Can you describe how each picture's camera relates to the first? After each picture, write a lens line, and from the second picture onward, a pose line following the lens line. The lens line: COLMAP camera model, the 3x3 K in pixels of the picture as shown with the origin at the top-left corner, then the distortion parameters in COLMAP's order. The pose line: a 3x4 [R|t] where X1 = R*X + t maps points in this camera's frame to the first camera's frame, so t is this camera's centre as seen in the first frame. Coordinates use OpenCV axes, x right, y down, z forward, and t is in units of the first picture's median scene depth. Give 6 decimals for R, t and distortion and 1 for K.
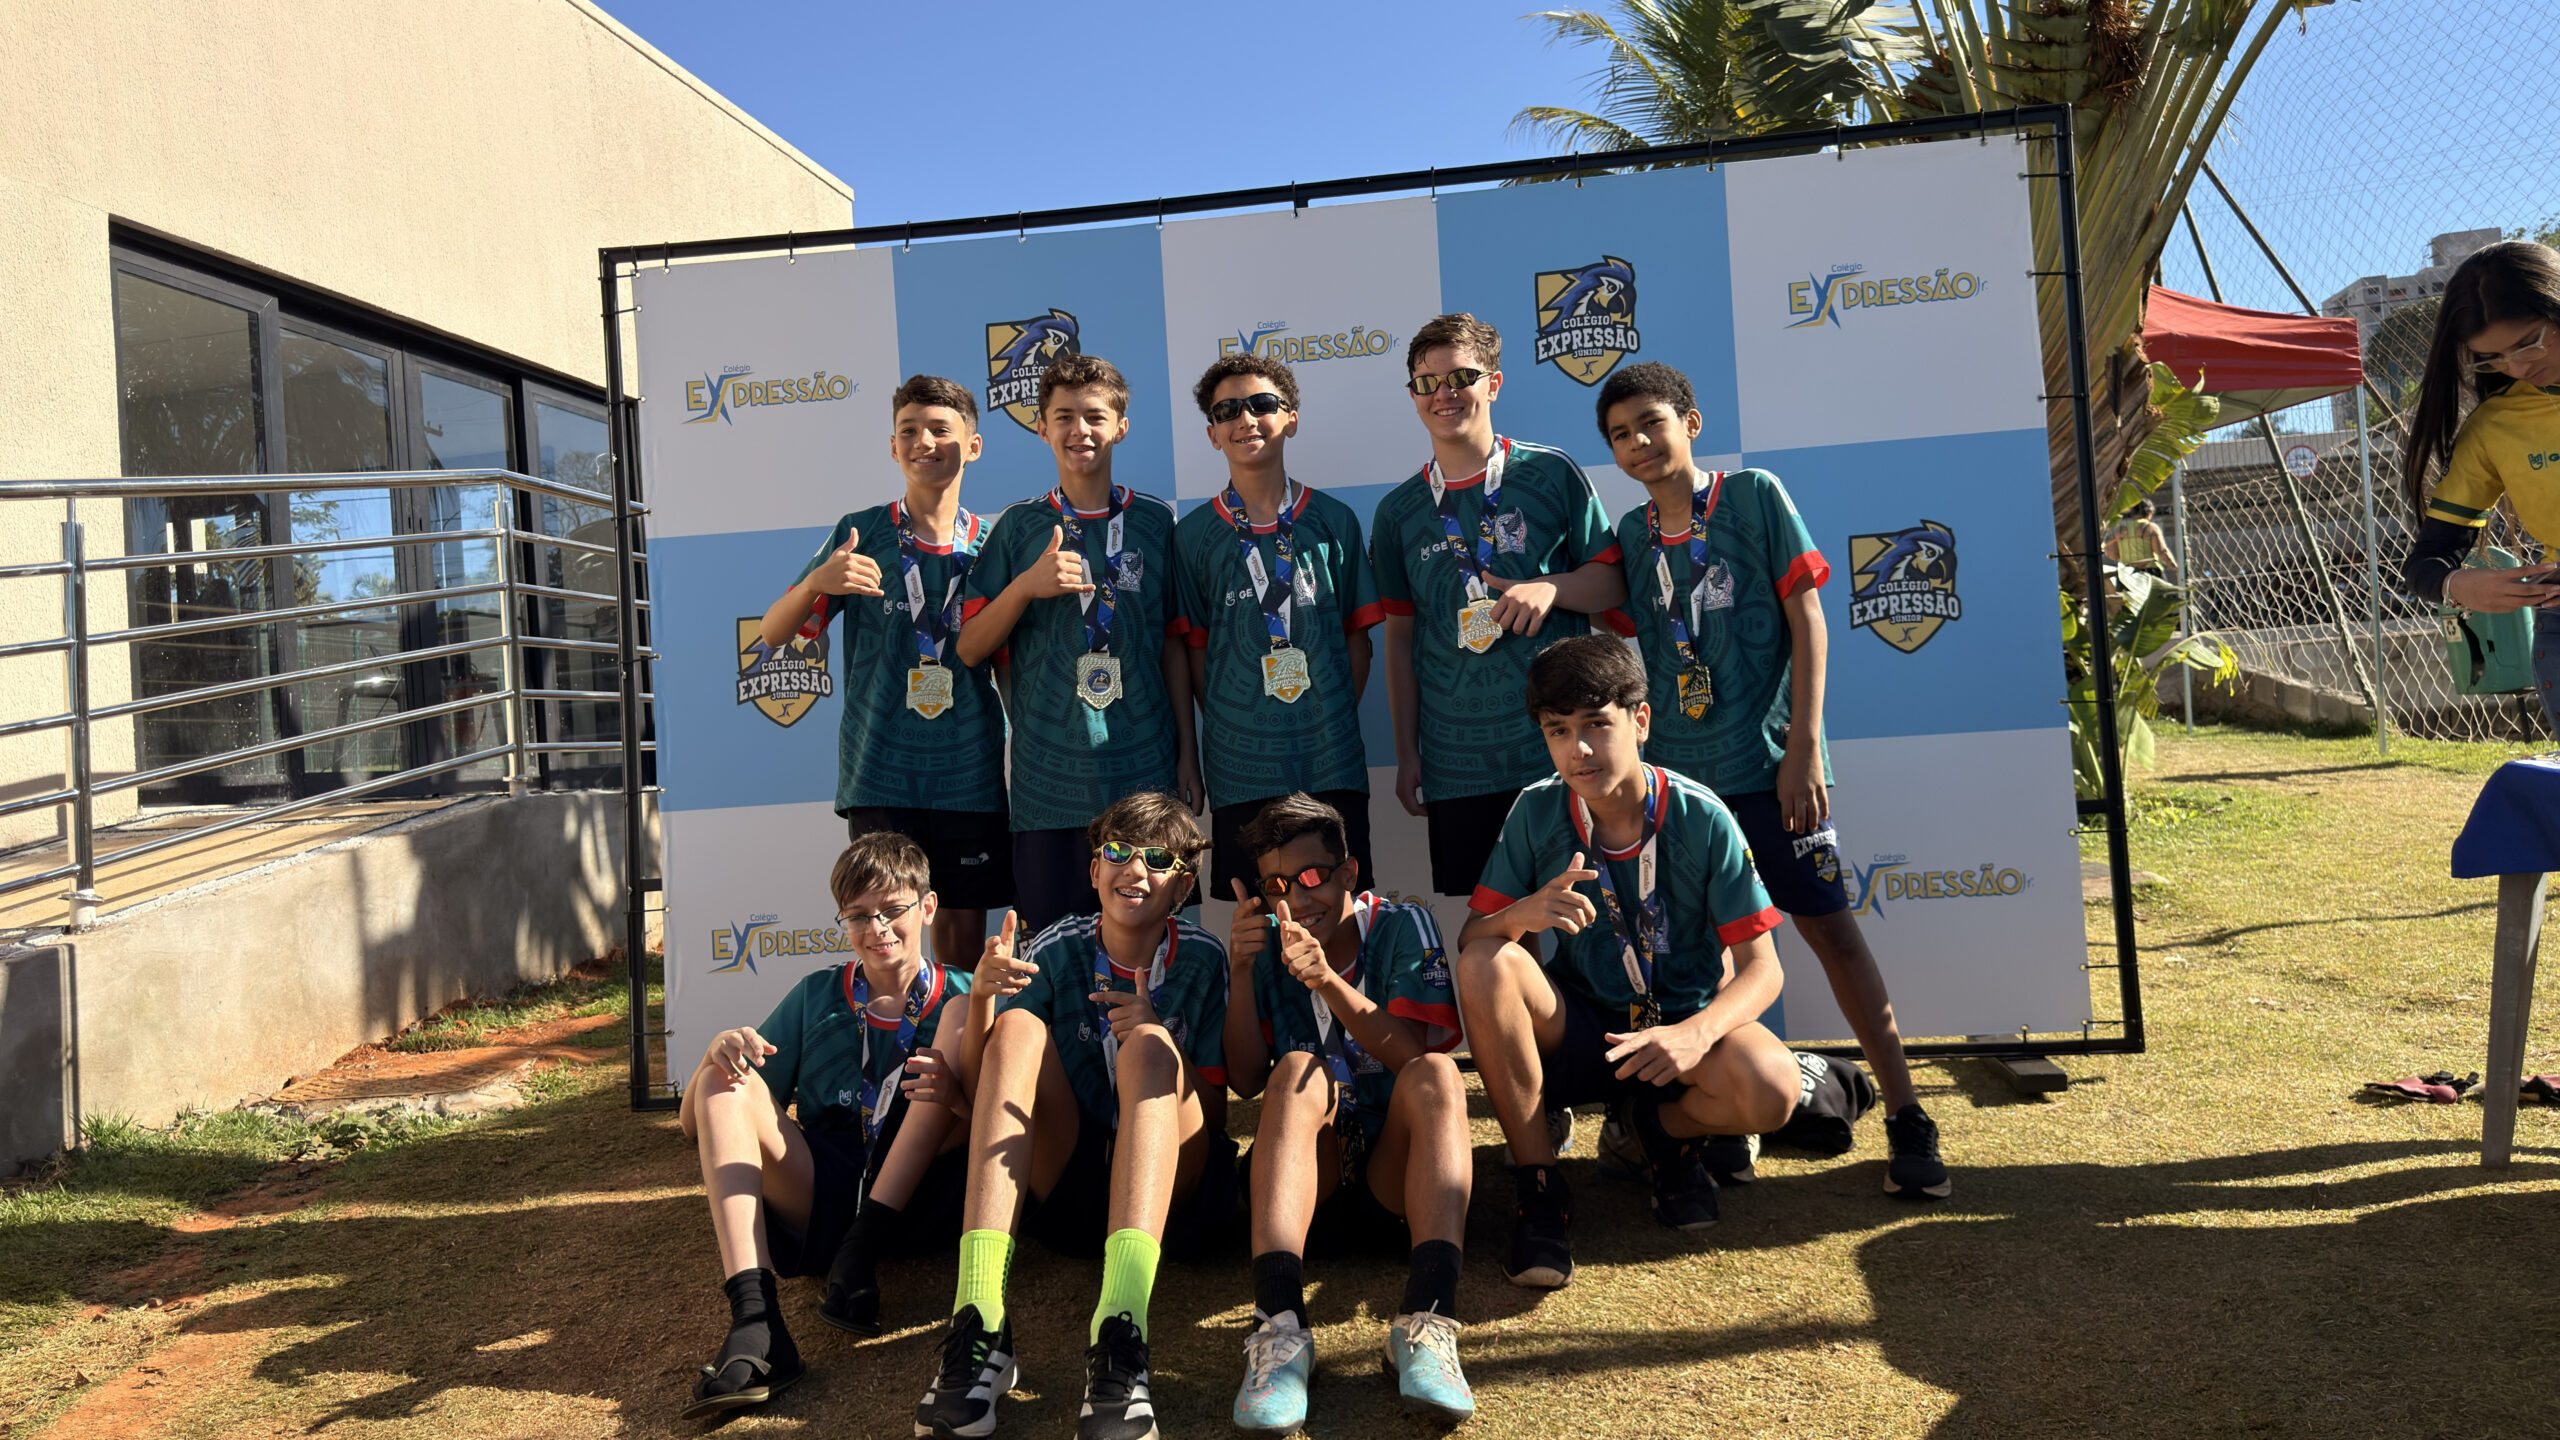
lens RADIAL K [[1853.9, 0, 1246.0], [0, 1853.9, 682.4], [0, 0, 1]] dist [0.060932, -0.077768]
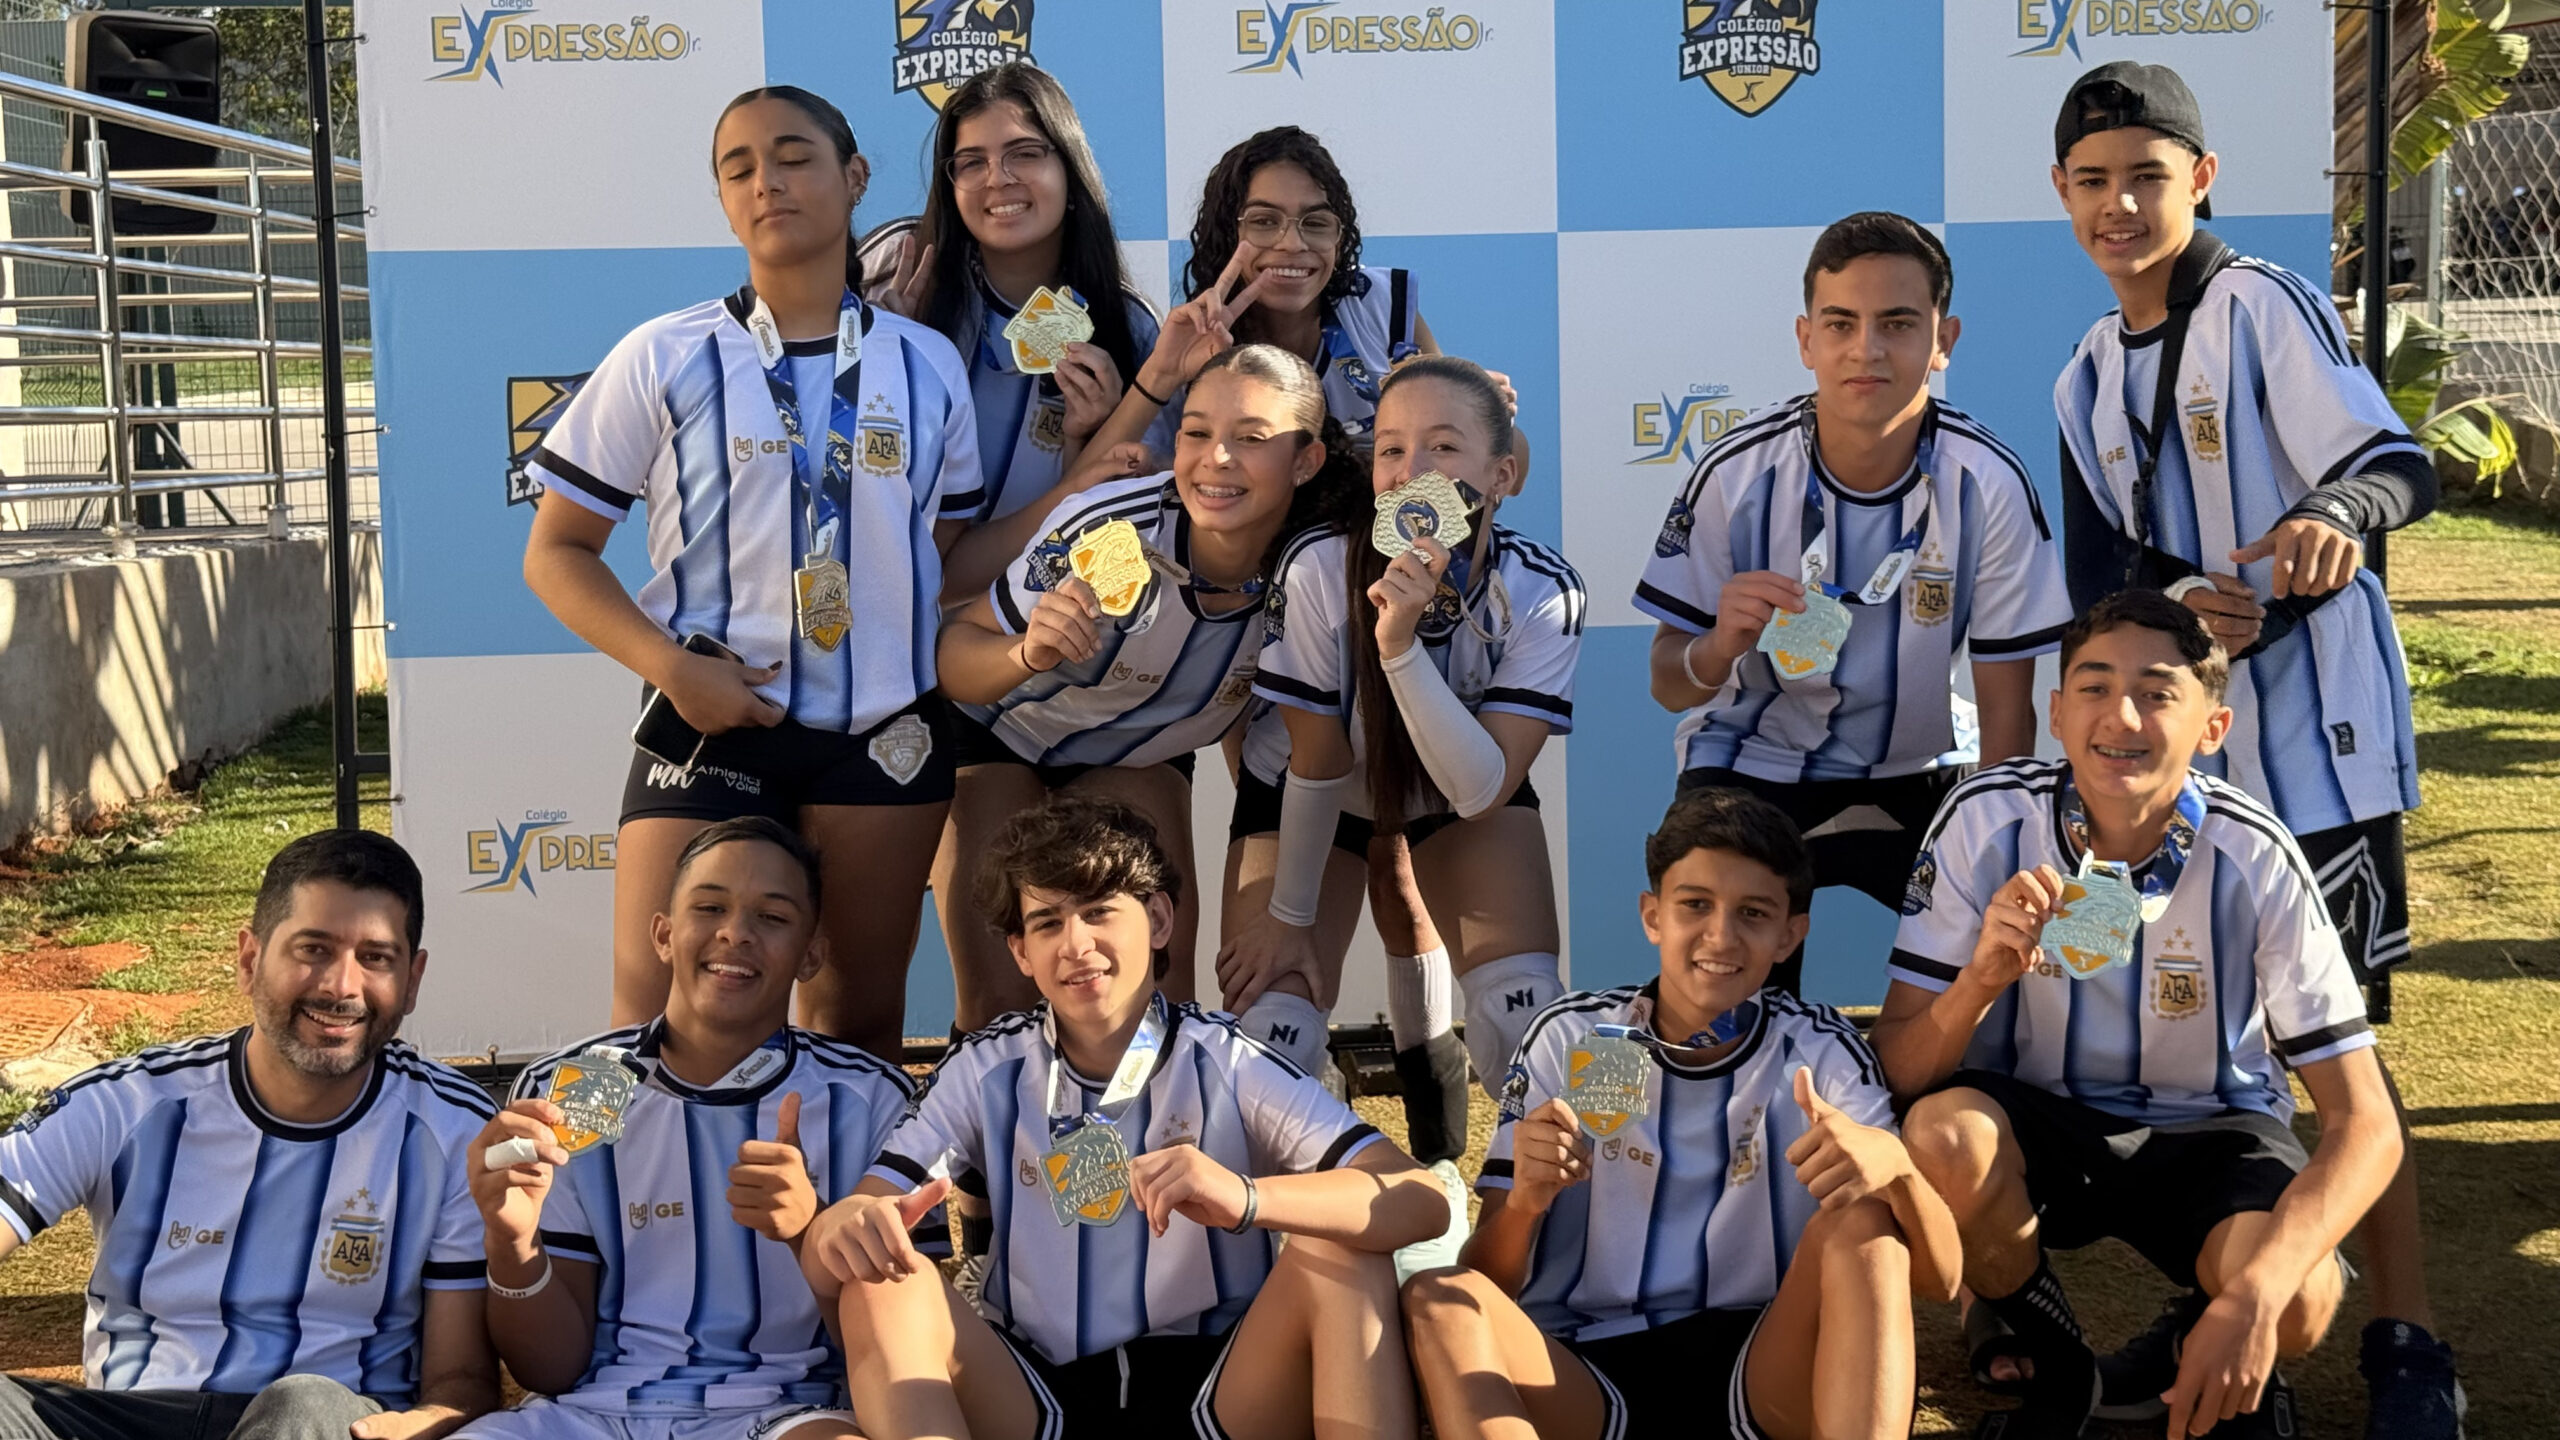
lens RADIAL K [[3714.6, 0, 1297.5], [0, 3714.6, 769.3], [0, 0, 1]] dist [0.070753, -0.003553]
pose [[0.982324, 0.023330, 0.185728, -0.169329], [-0.047074, 0.991105, 0.124479, -0.053654], [-0.181171, -0.131021, 0.974685, -0.279724]]
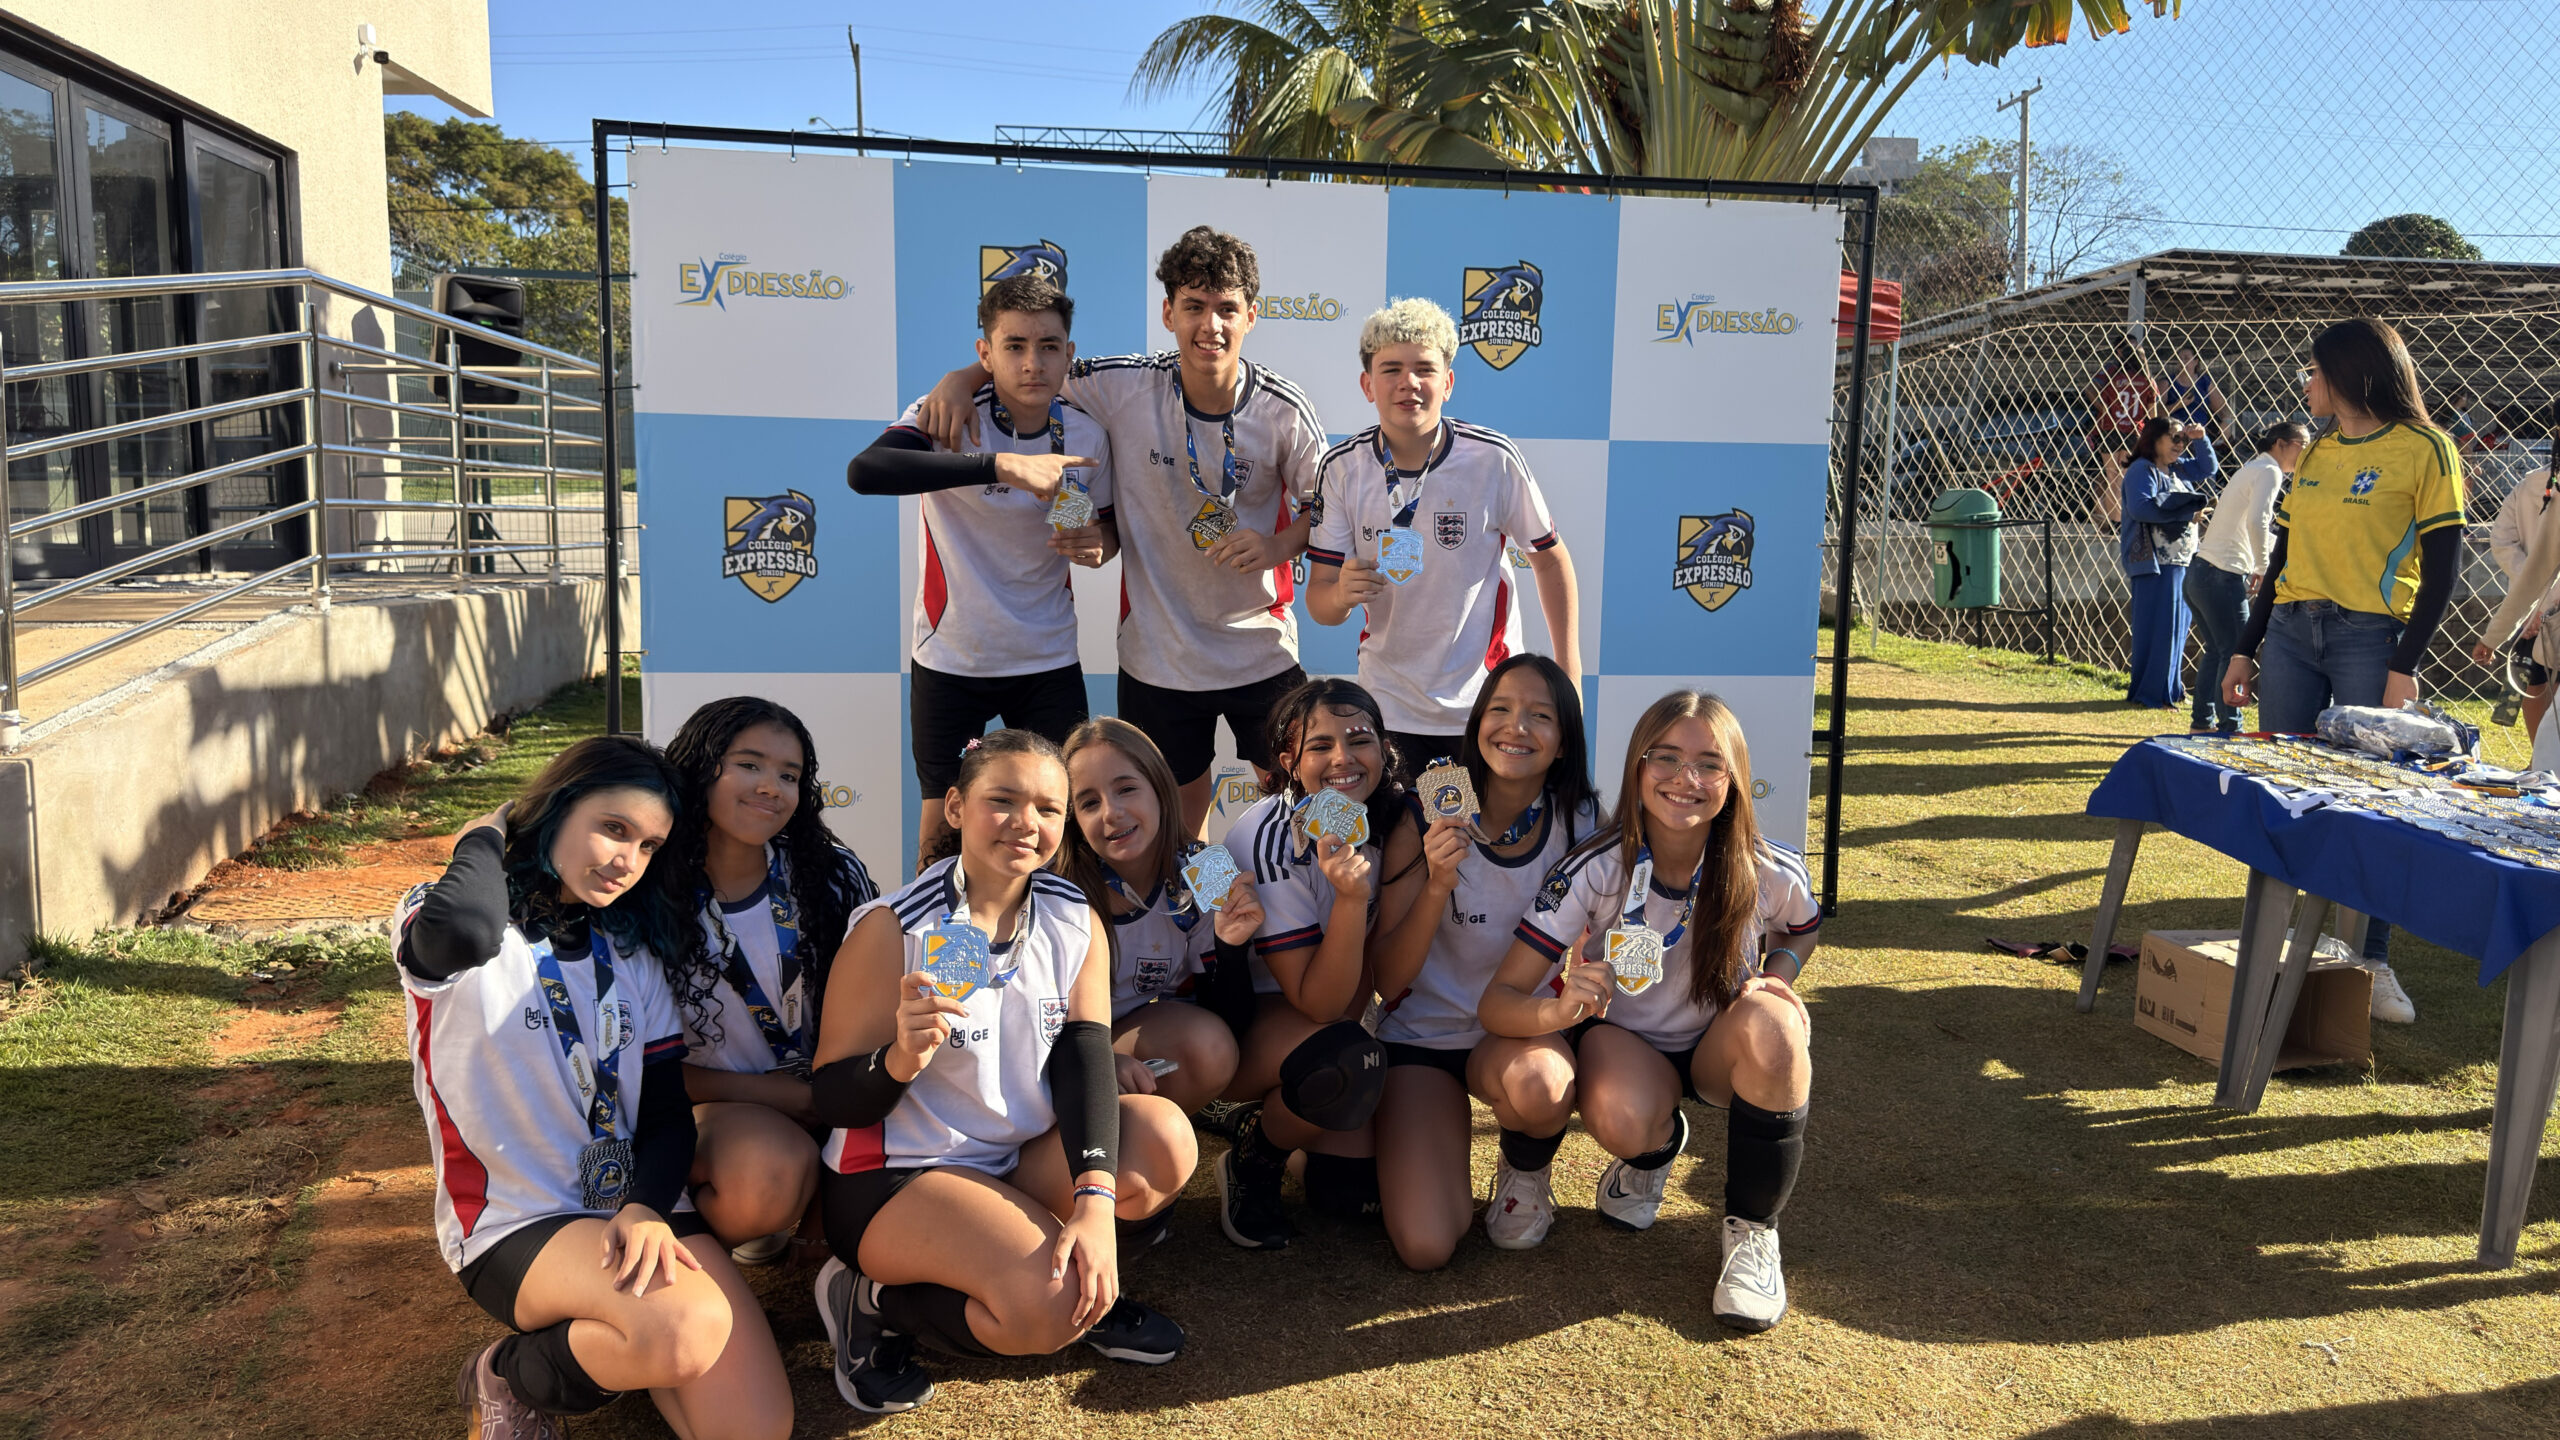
lens RADIAL K [[1872.4, 0, 1265.9], [0, 1872.4, 734.8], [0, 0, 1]] dist [0.005381, -0.006503]
pose [[0.954801, 0.047341, 0.293453, -0.203592], [-0.089102, 0.987421, 0.130617, -0.047817], [-0.283578, -0.150860, 0.947008, -0.093040]]
